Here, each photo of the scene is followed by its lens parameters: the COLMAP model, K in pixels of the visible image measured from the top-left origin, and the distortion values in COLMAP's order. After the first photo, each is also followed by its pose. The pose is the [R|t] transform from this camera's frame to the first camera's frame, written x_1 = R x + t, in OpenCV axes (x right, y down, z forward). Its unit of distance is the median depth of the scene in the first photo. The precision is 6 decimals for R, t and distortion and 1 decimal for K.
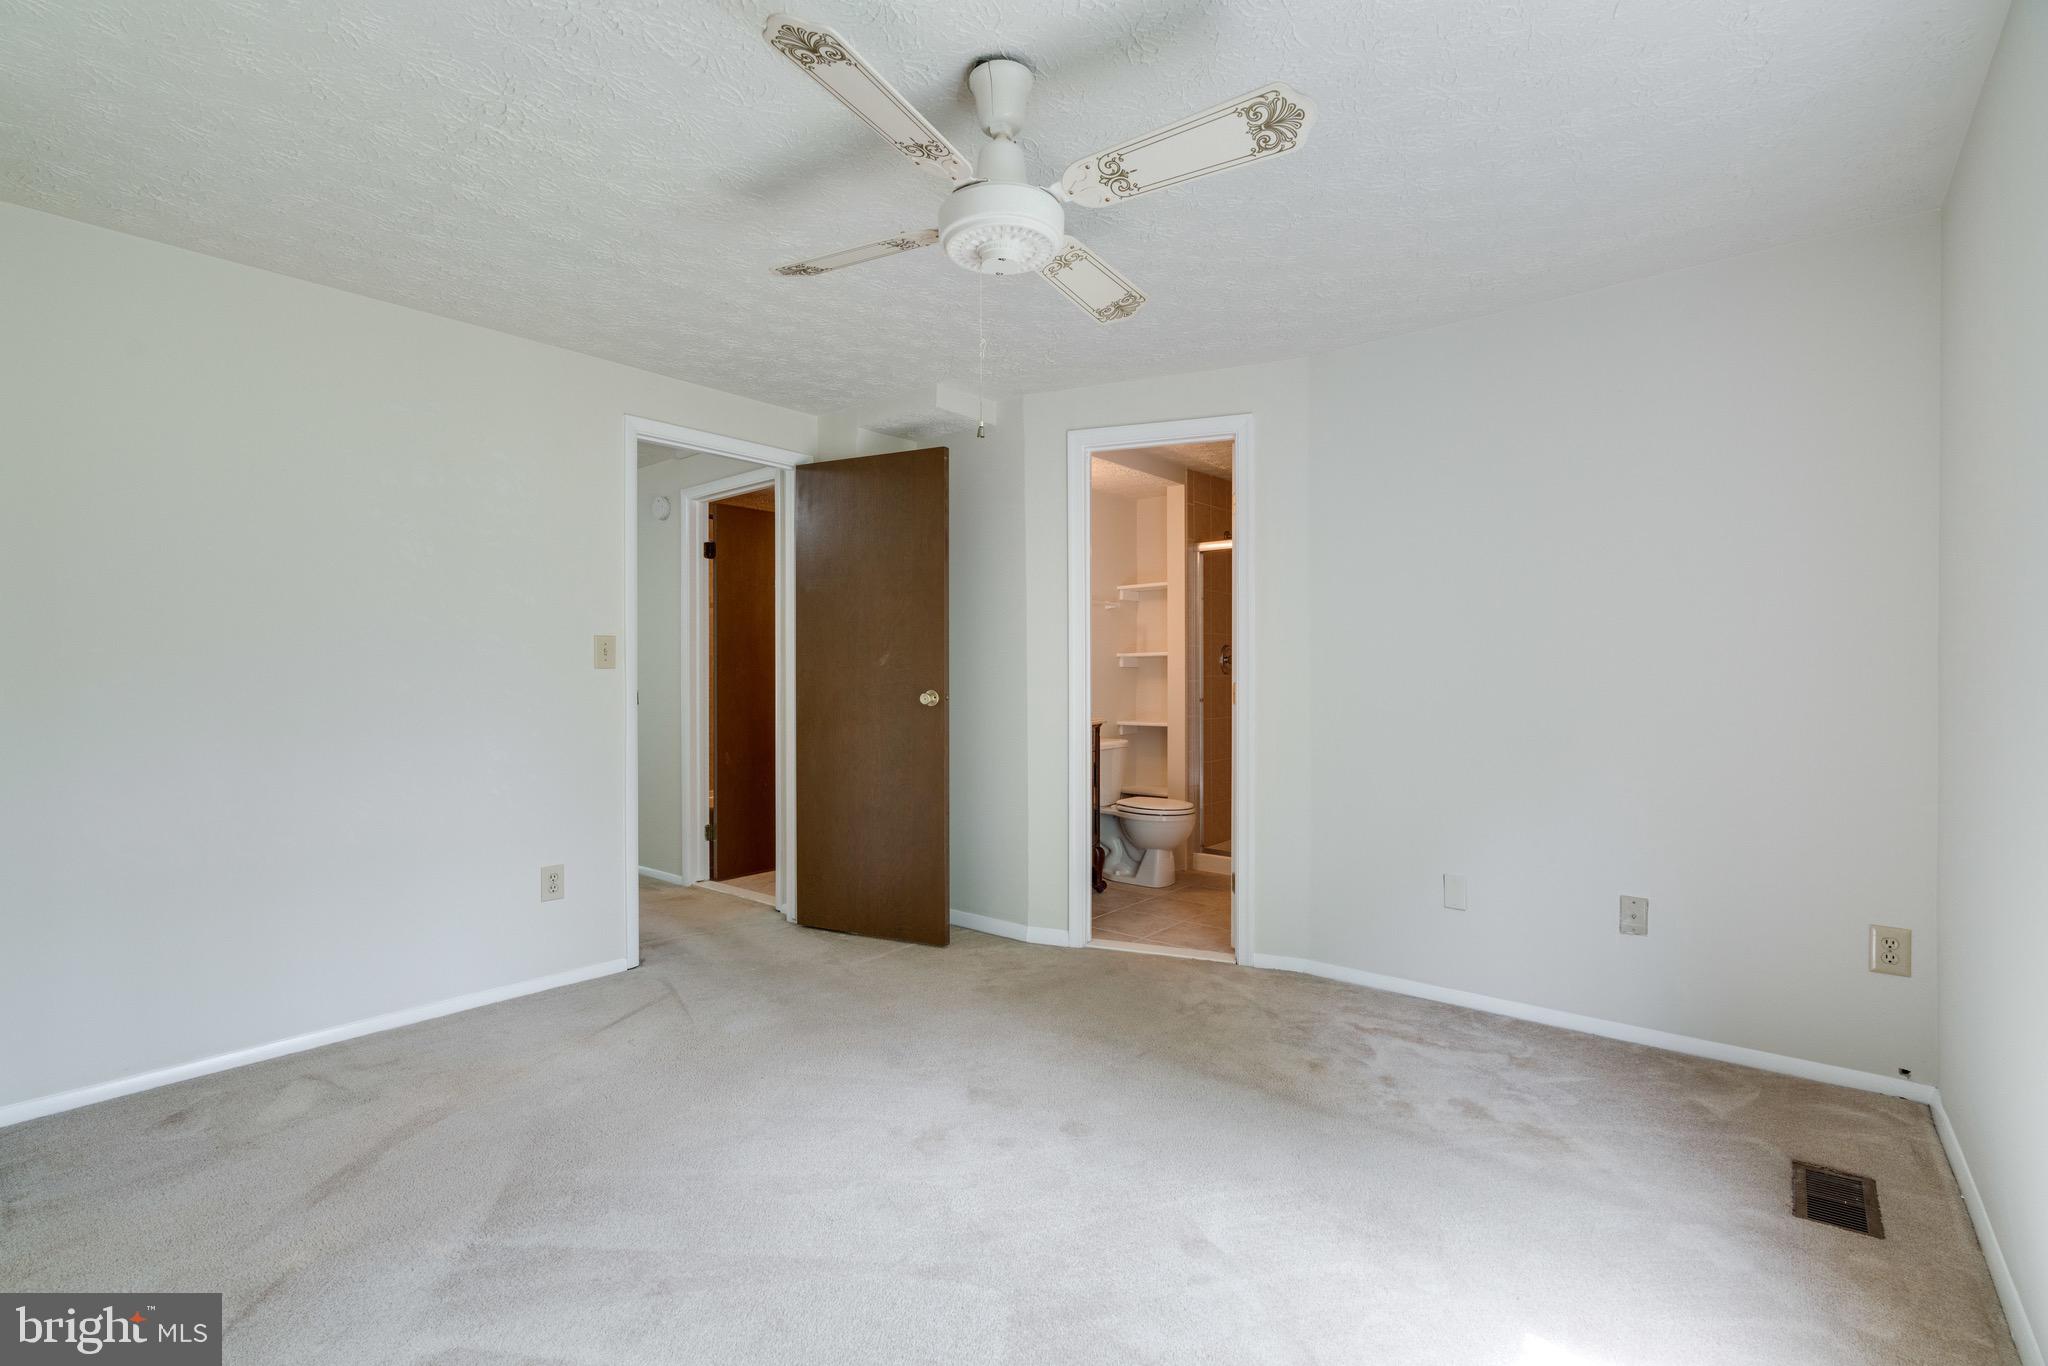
lens RADIAL K [[898.2, 0, 1024.0], [0, 898.2, 683.0], [0, 0, 1]] dist [-0.001948, -0.000095]
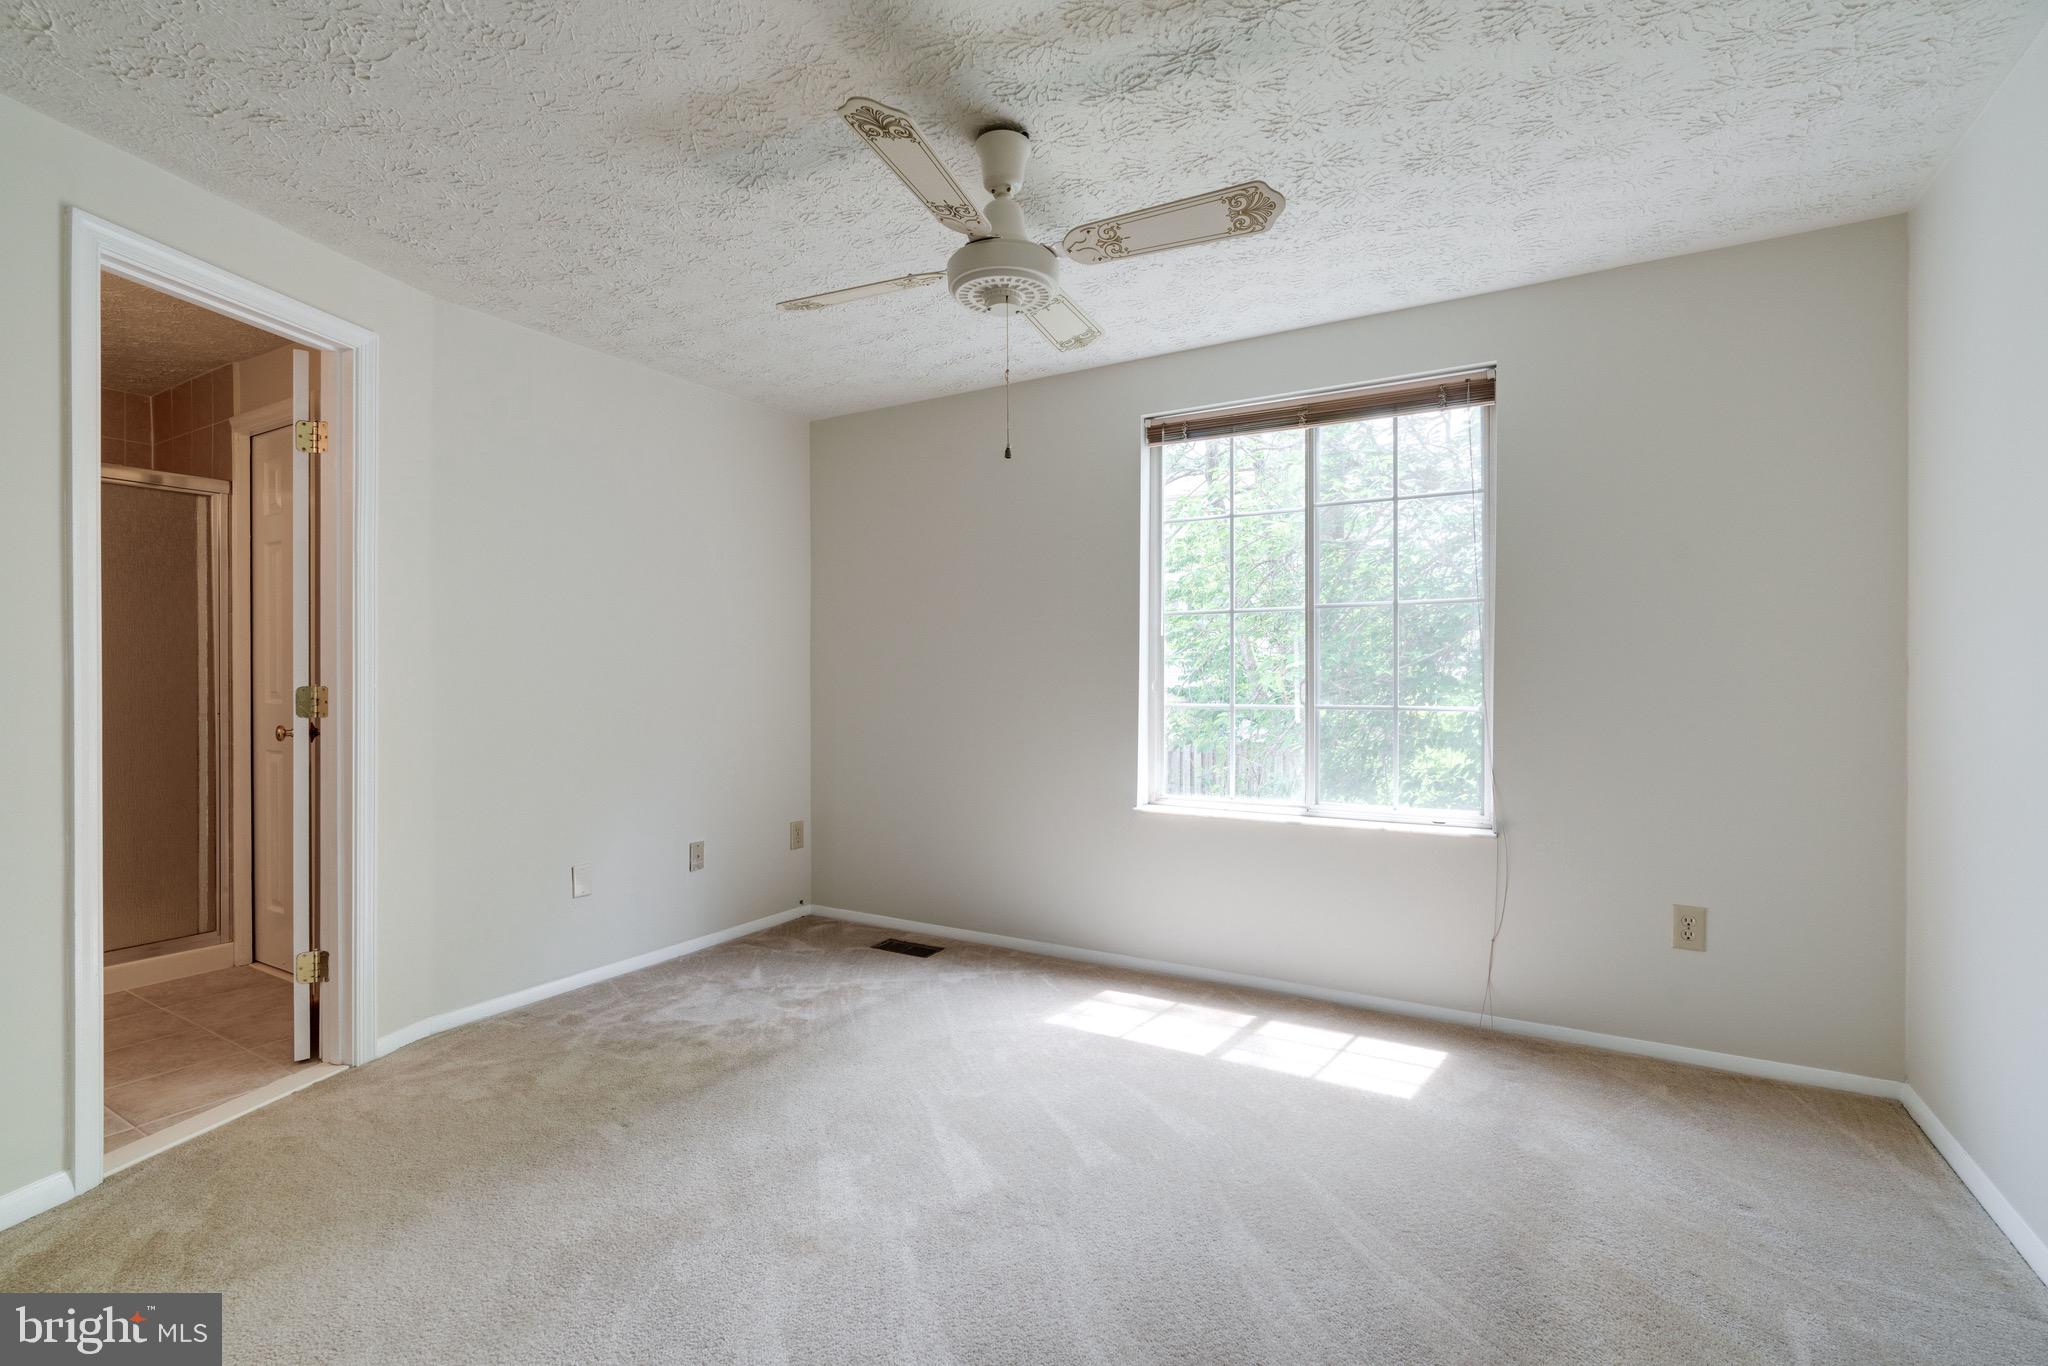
lens RADIAL K [[932.2, 0, 1020.4], [0, 932.2, 675.4], [0, 0, 1]] dist [-0.009416, 0.005018]
pose [[-0.160923, 0.006506, 0.986946, -0.840849], [0.005929, 0.999967, -0.005626, 0.009008], [-0.986949, 0.004946, -0.160956, 0.845171]]
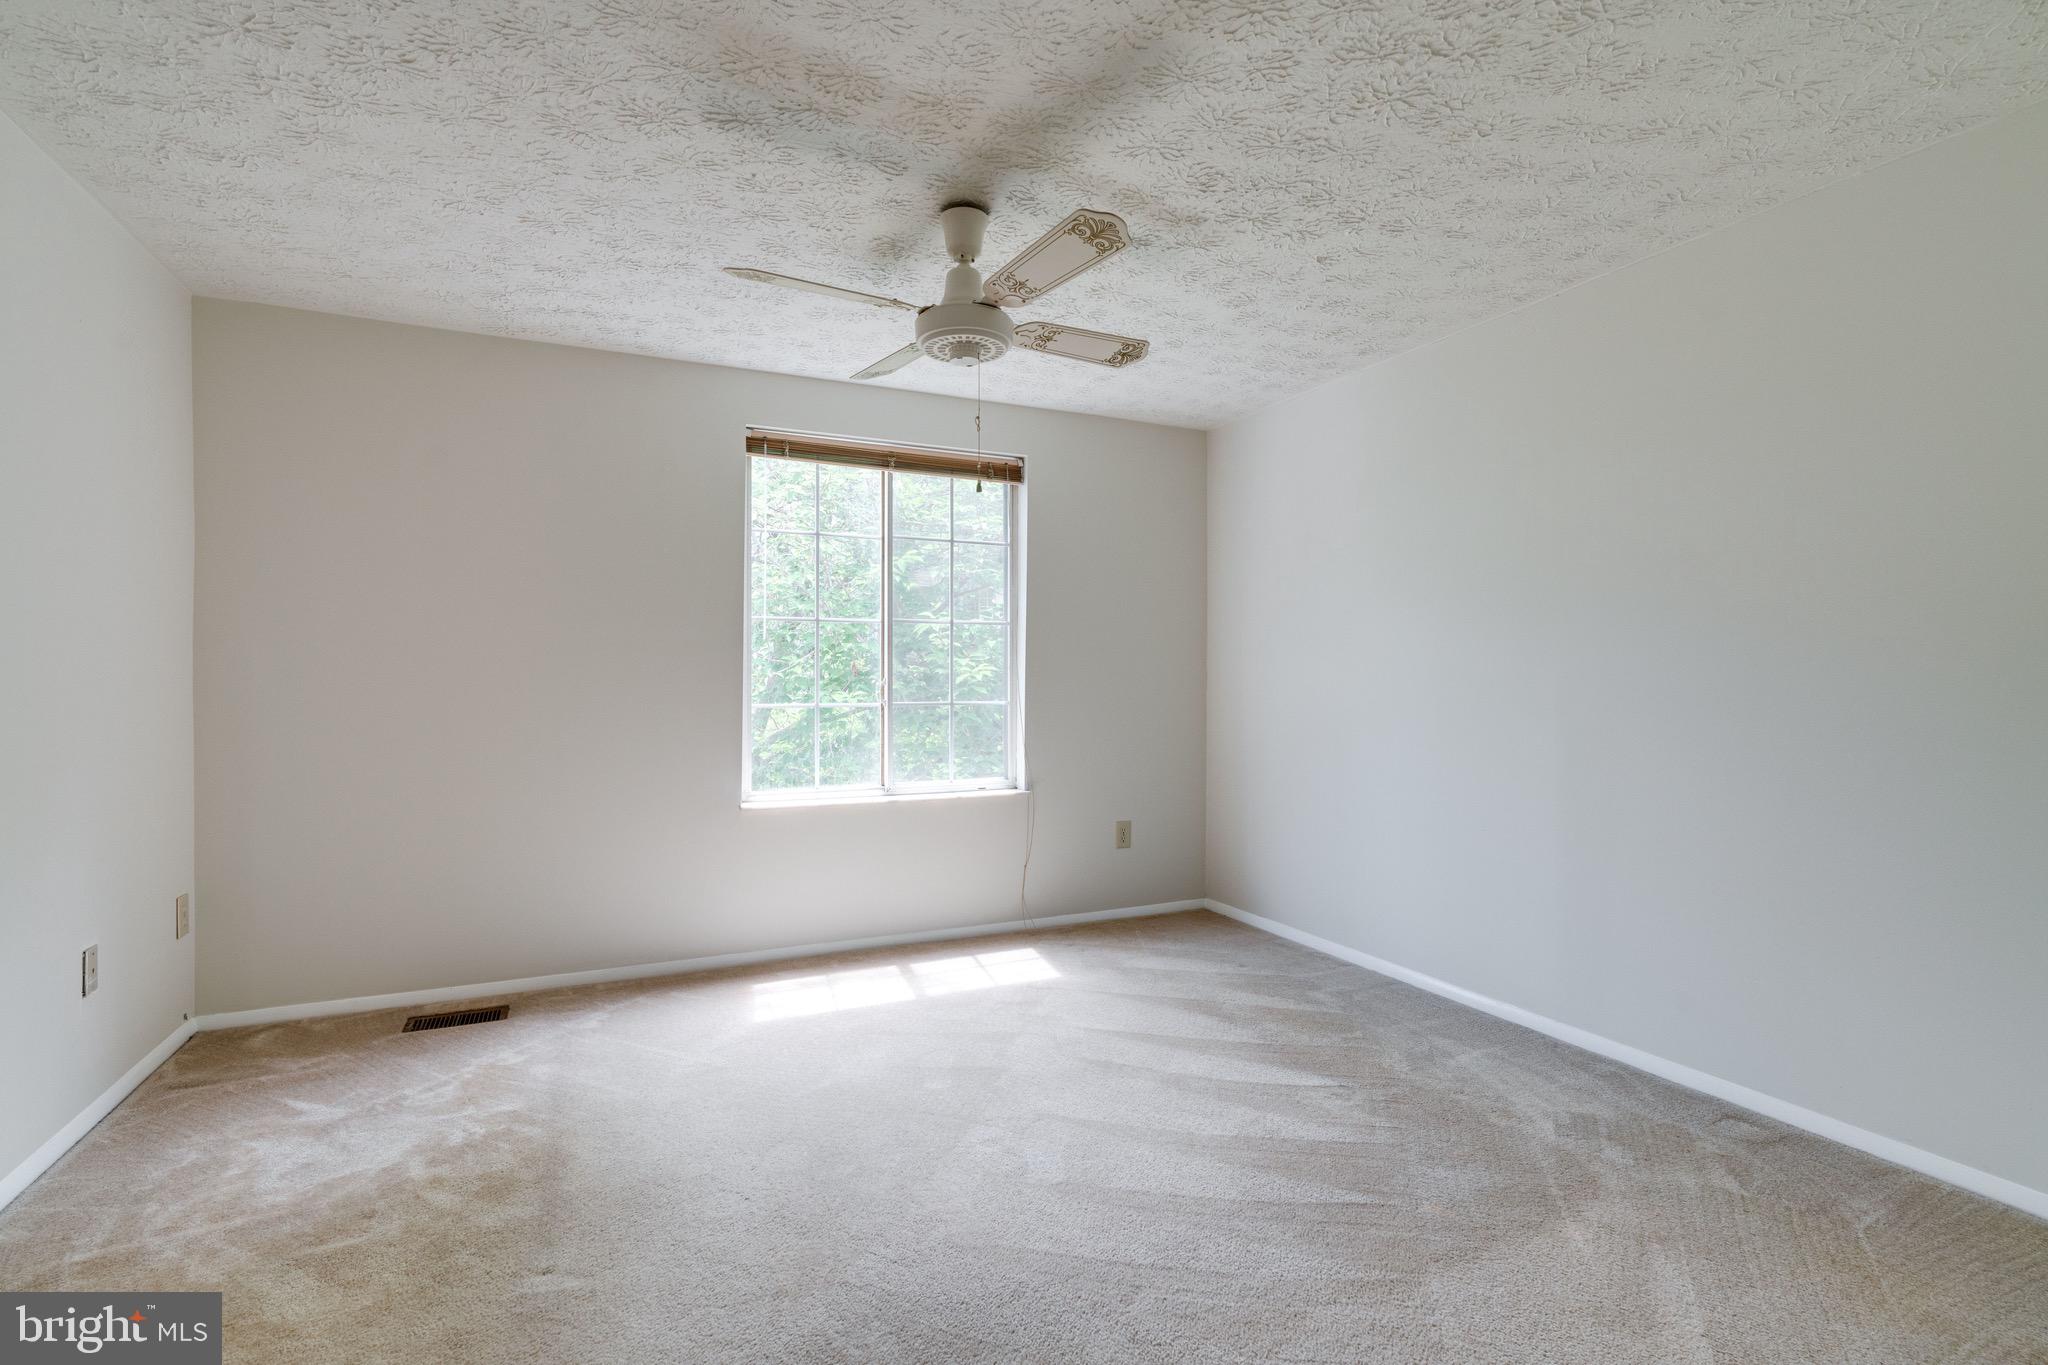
lens RADIAL K [[932.2, 0, 1020.4], [0, 932.2, 674.9], [0, 0, 1]] dist [-0.009416, 0.005018]
pose [[-0.903569, 0.003129, 0.428432, -0.482106], [0.002415, 0.999995, -0.002211, 0.002738], [-0.428437, -0.000963, -0.903571, 1.569138]]
